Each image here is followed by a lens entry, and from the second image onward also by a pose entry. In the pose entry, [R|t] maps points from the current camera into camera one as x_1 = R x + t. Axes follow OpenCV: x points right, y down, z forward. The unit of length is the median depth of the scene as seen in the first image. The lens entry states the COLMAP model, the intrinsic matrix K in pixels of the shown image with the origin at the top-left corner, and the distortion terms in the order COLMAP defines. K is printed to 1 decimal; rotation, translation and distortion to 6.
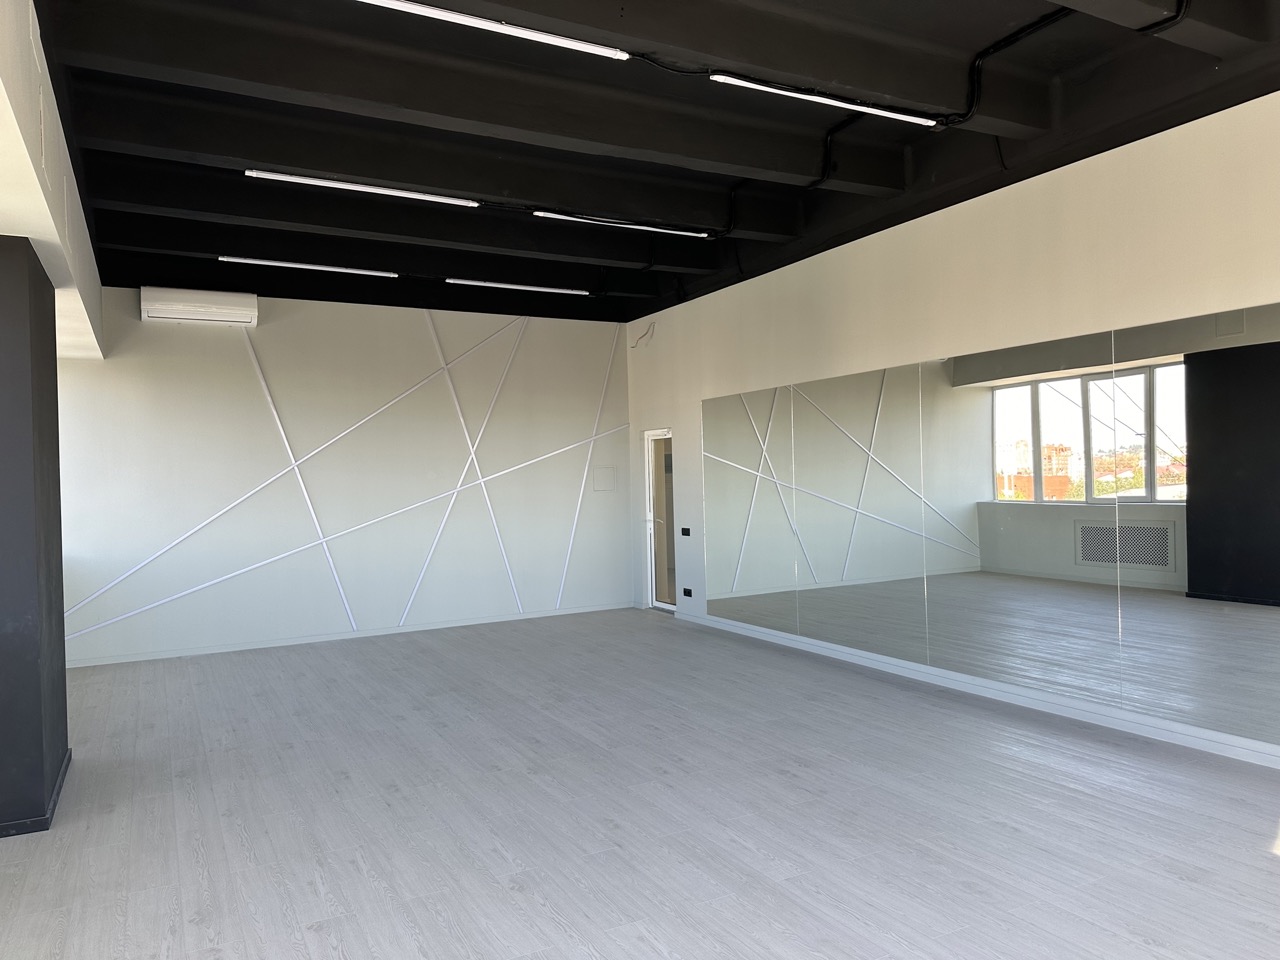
lens RADIAL K [[896.3, 0, 636.1], [0, 896.3, 478.6], [0, 0, 1]] dist [0.044722, -0.016552]
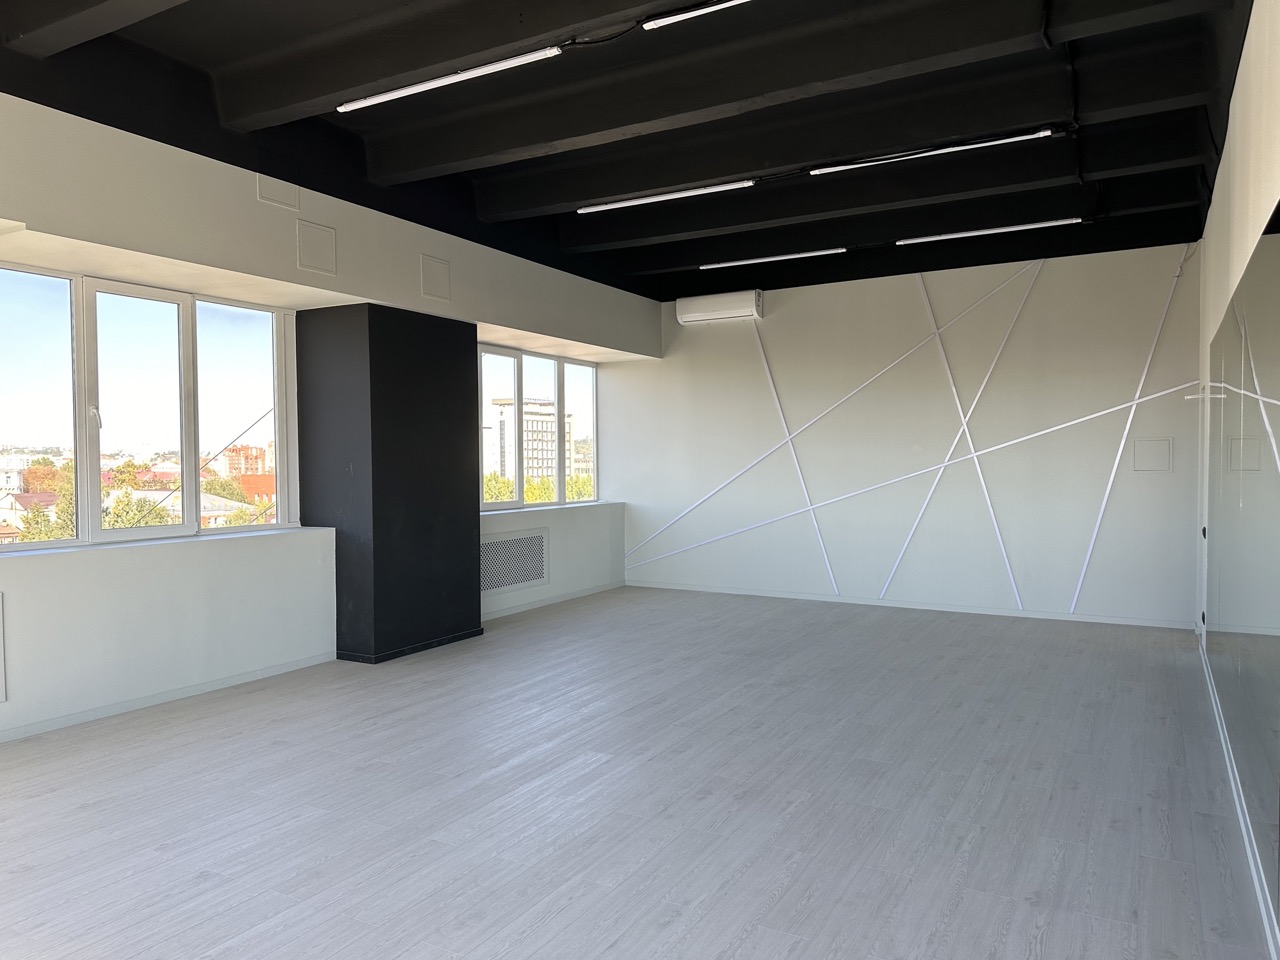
lens RADIAL K [[896.3, 0, 635.3], [0, 896.3, 485.6], [0, 0, 1]] dist [0.044722, -0.016552]
pose [[0.530293, 0.044783, -0.846631, 0.497255], [-0.005970, 0.998776, 0.049091, -0.011187], [0.847793, -0.020978, 0.529912, 0.274908]]
